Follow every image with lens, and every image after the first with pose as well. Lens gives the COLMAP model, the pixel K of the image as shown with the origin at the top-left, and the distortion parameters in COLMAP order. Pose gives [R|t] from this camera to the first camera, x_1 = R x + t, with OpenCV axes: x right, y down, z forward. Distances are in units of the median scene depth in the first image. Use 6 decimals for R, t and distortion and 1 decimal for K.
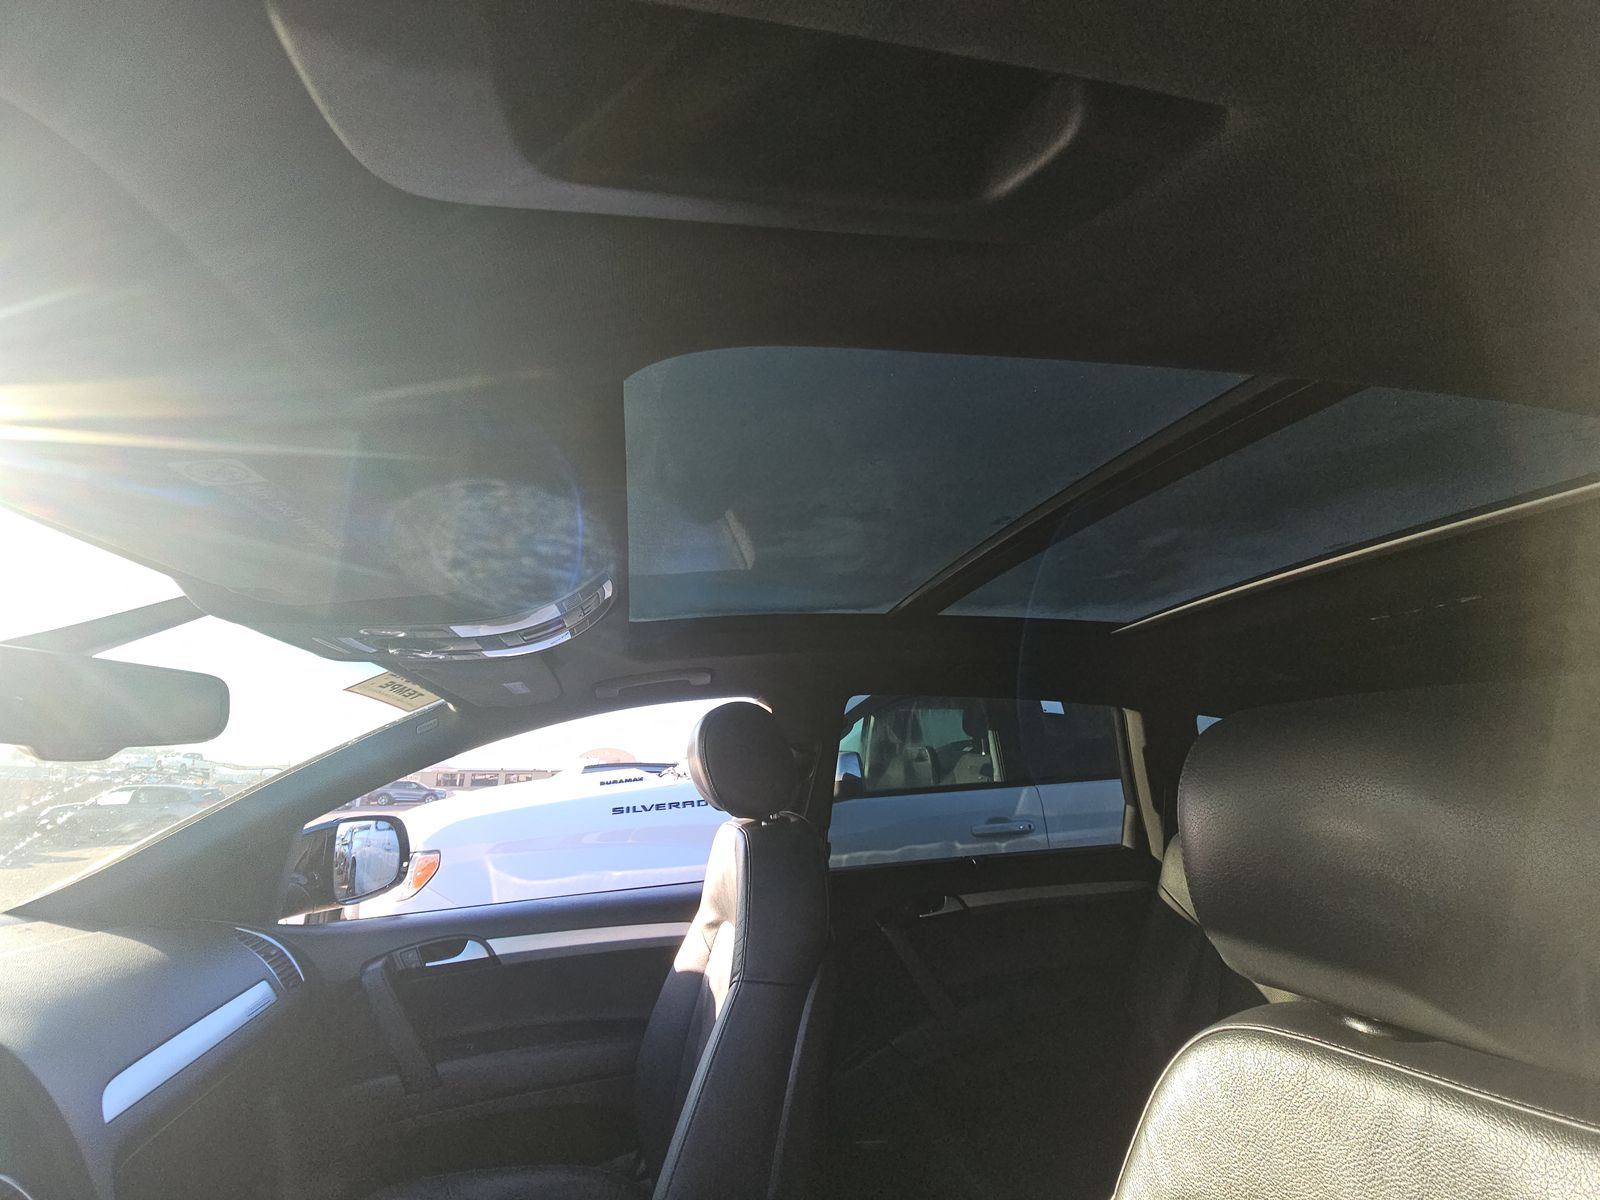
lens RADIAL K [[653.5, 0, 788.2], [0, 653.5, 596.3], [0, 0, 1]] dist [0.015106, -0.009311]
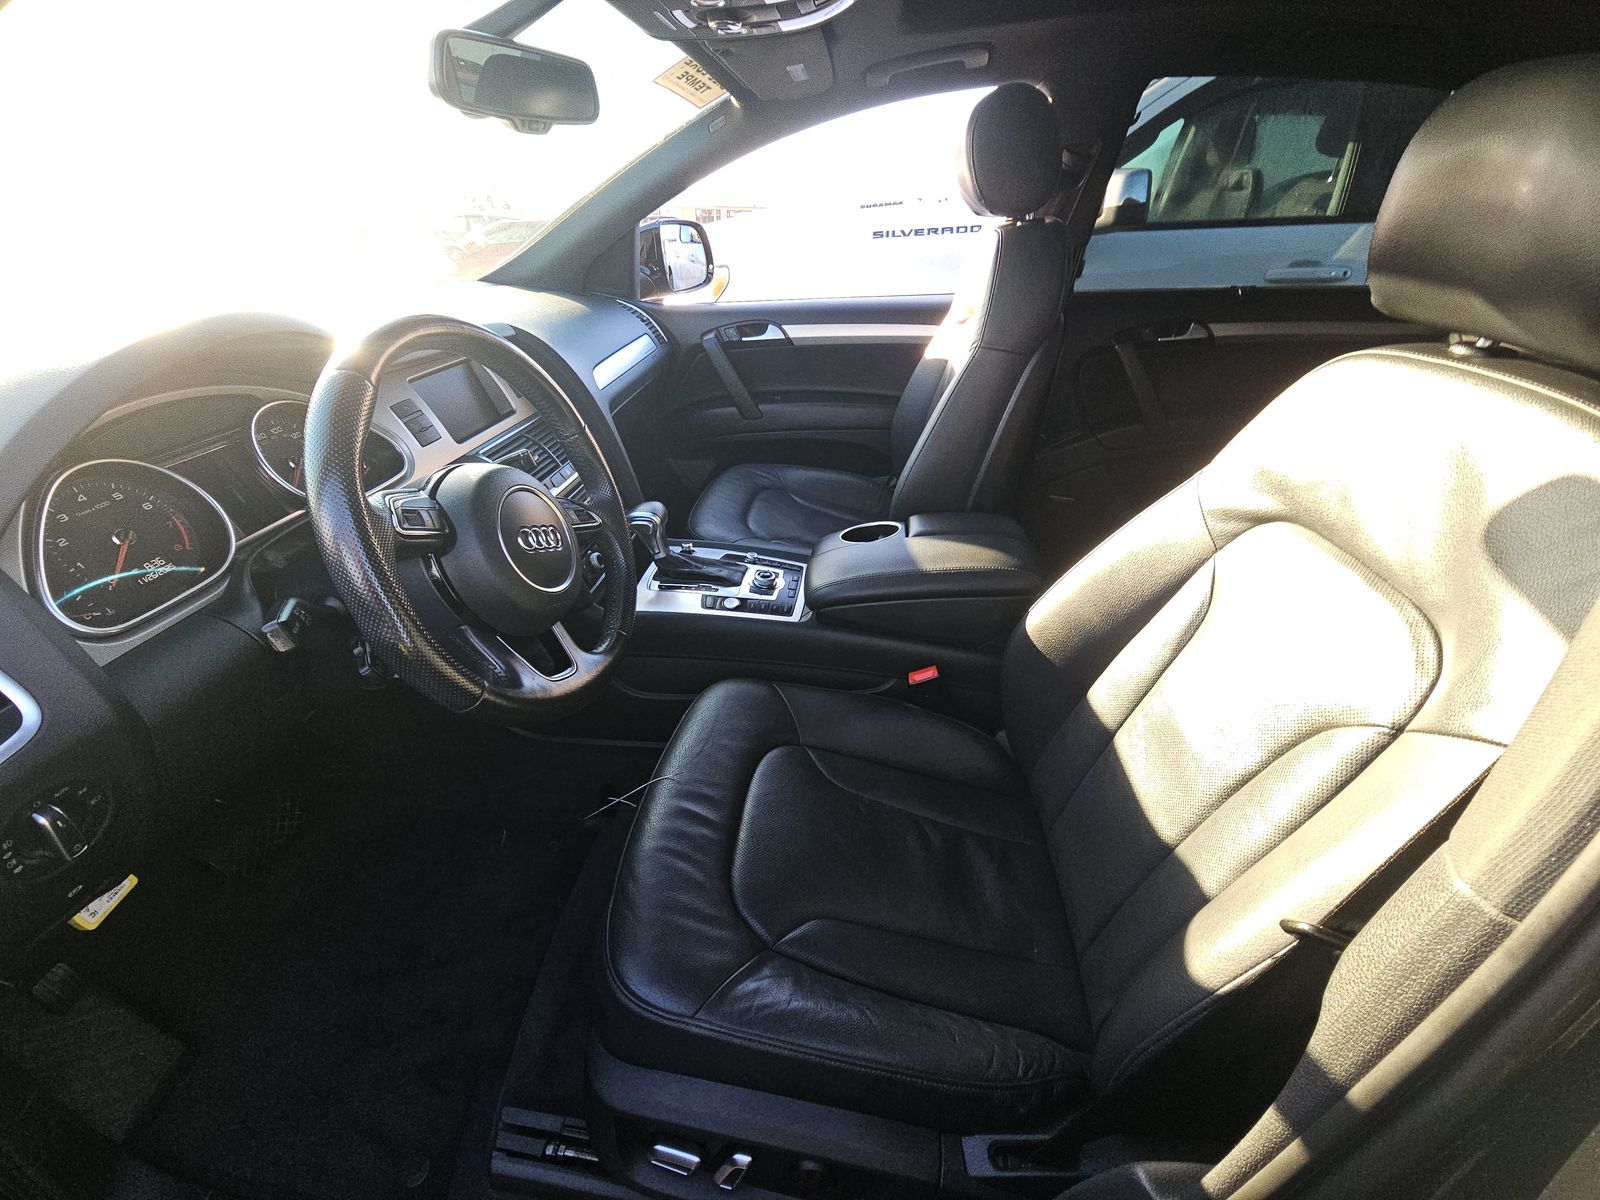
lens RADIAL K [[653.5, 0, 788.2], [0, 653.5, 596.3], [0, 0, 1]] dist [0.015106, -0.009311]
pose [[0.937872, 0.193109, -0.288280, 0.029643], [0.068259, 0.711905, 0.698951, -0.000203], [0.340202, -0.675204, 0.654494, -0.208513]]
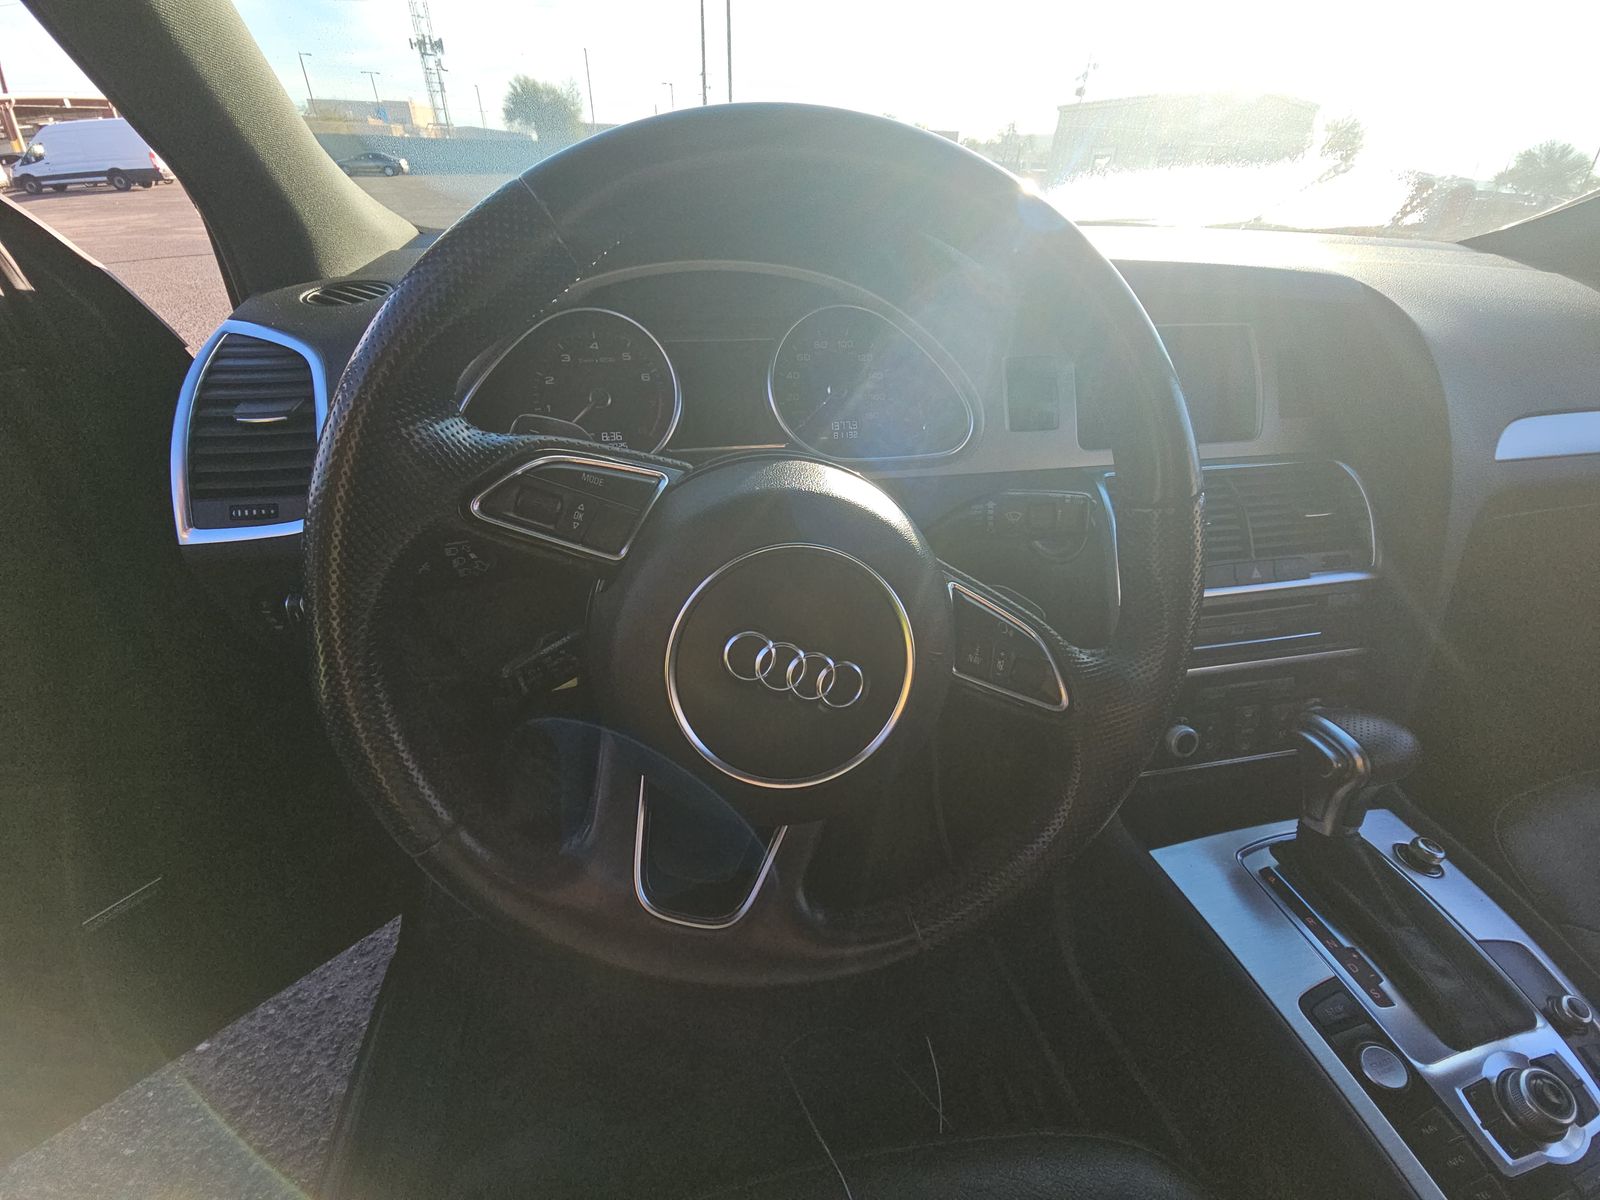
lens RADIAL K [[635.1, 0, 777.2], [0, 635.1, 601.3], [0, 0, 1]] dist [0.020410, -0.017465]
pose [[-0.031530, 0.557727, -0.829425, -0.144200], [0.232613, 0.811146, 0.536594, 0.174376], [0.972058, -0.176017, -0.155310, 0.114161]]
